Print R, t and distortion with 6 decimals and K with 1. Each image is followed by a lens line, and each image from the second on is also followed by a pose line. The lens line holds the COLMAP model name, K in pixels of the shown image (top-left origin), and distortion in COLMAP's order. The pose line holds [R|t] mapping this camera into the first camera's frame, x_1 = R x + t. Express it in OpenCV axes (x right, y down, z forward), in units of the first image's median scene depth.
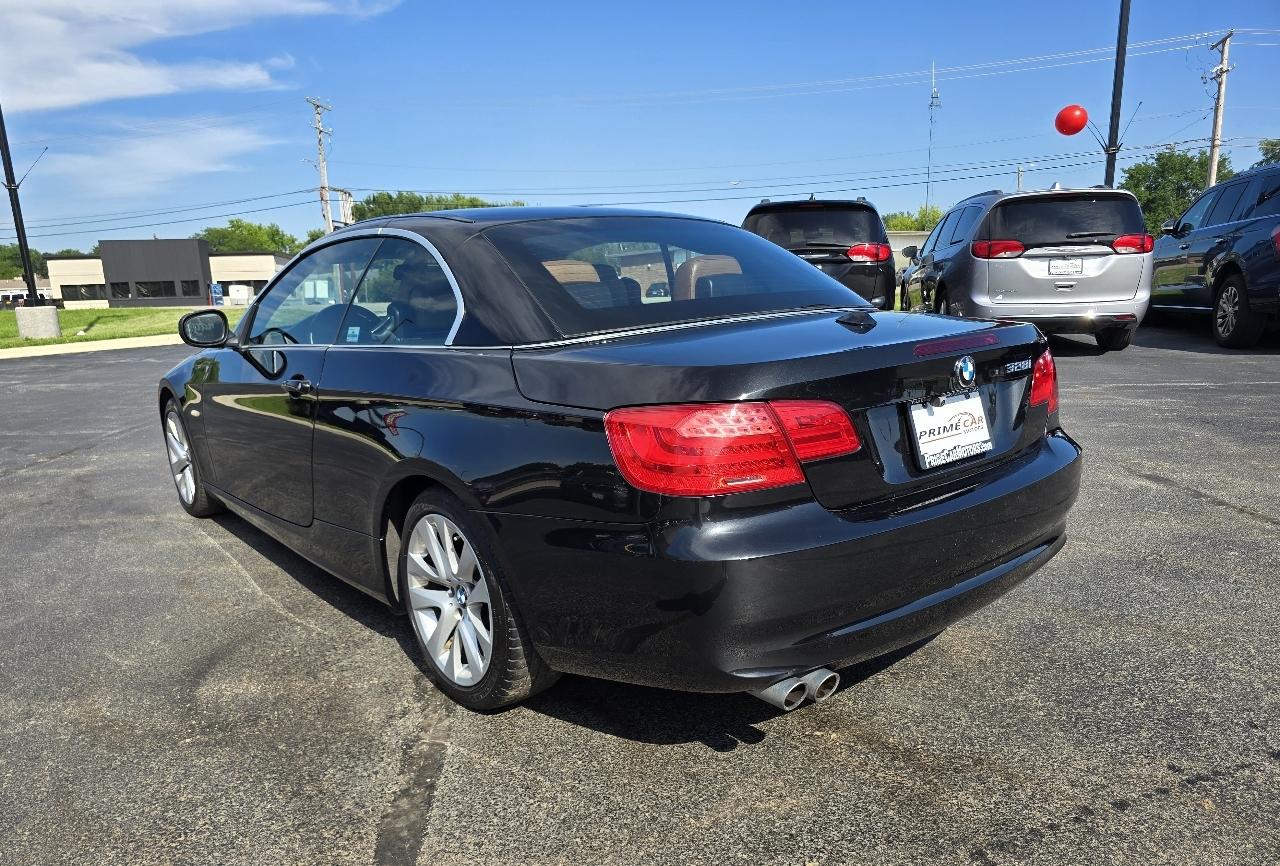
lens RADIAL K [[938.8, 0, 613.2], [0, 938.8, 522.1], [0, 0, 1]] dist [0.040258, -0.025637]
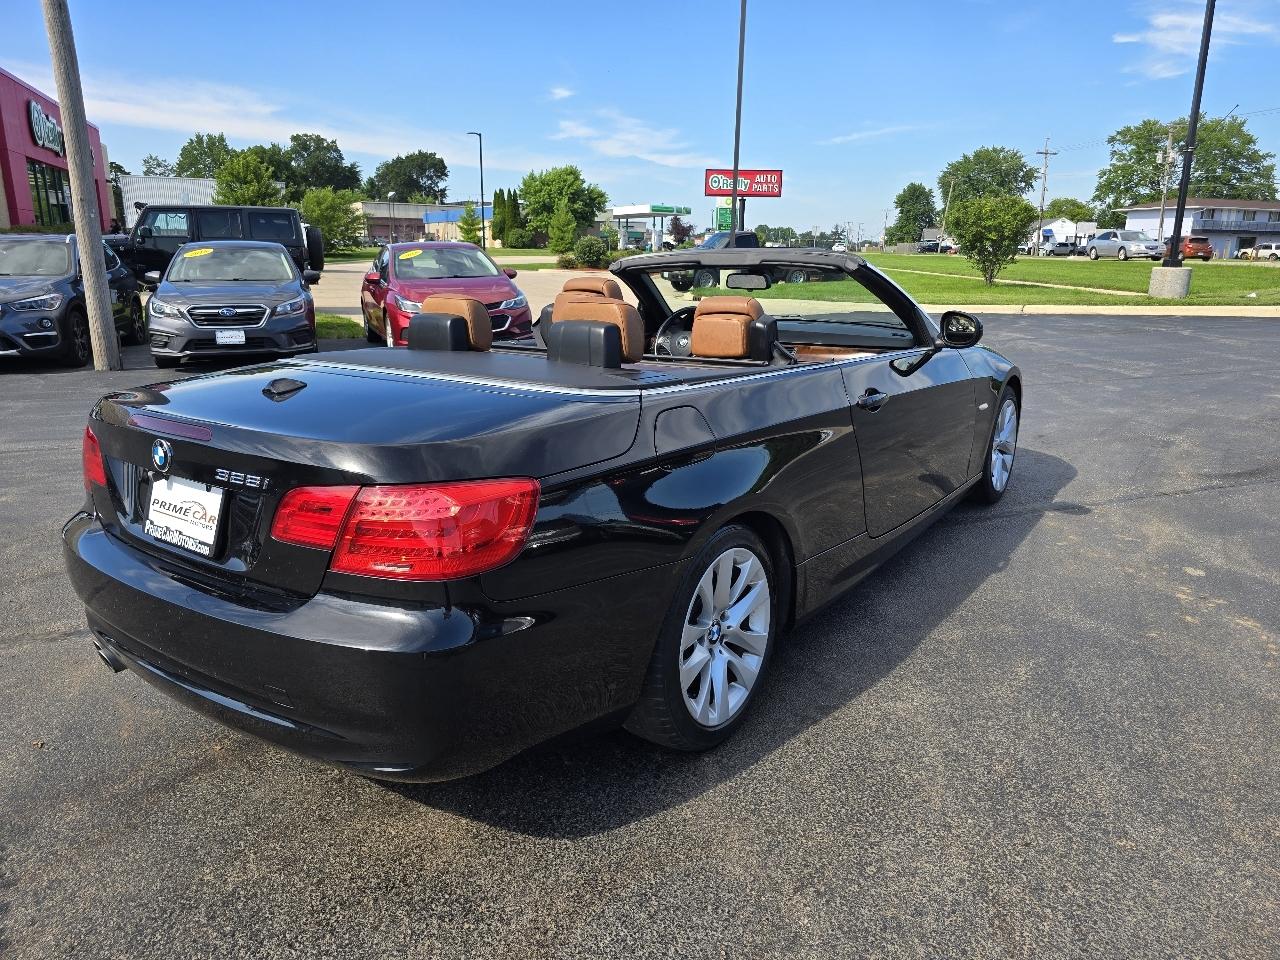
lens RADIAL K [[902.3, 0, 663.1], [0, 902.3, 483.7], [0, 0, 1]] dist [0.046836, -0.043169]
pose [[0.217422, 0.281557, -0.934587, 1.088284], [-0.246796, 0.942238, 0.226447, -0.375129], [0.944362, 0.181418, 0.274350, 0.990612]]
